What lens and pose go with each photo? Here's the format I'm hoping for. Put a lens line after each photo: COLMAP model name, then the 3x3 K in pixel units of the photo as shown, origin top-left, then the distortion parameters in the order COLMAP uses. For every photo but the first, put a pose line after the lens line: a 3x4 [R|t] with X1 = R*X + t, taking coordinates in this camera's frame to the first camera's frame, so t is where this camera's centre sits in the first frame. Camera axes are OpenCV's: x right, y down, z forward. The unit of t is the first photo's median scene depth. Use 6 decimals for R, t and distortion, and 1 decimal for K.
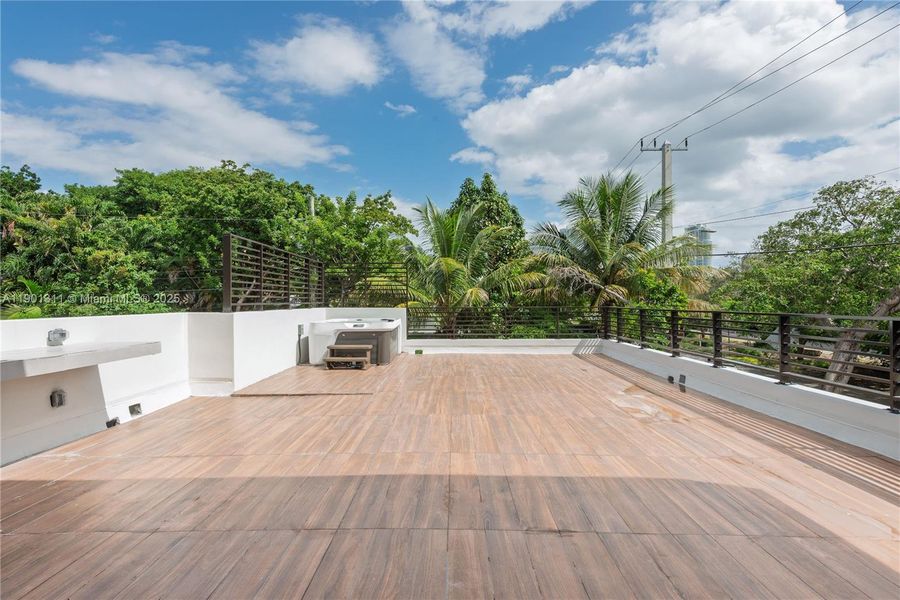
lens RADIAL K [[440.3, 0, 444.1], [0, 440.3, 303.0], [0, 0, 1]] dist [0.016727, -0.002726]
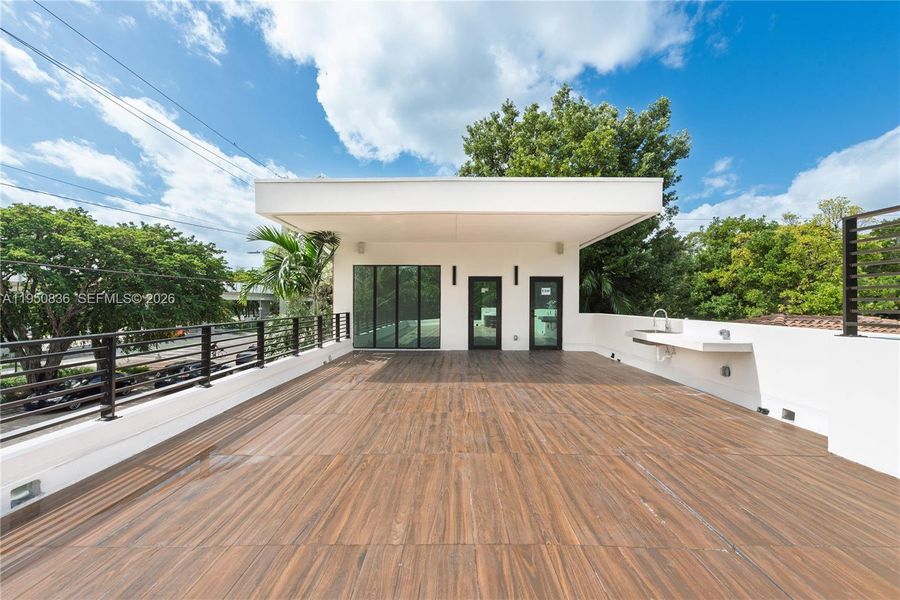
lens RADIAL K [[354.5, 0, 452.5], [0, 354.5, 303.3], [0, 0, 1]] dist [0.007751, -0.001264]
pose [[-0.999903, -0.000897, -0.013900, 0.036133], [-0.001014, 0.999964, 0.008367, -0.010236], [0.013892, 0.008380, -0.999868, 0.488913]]
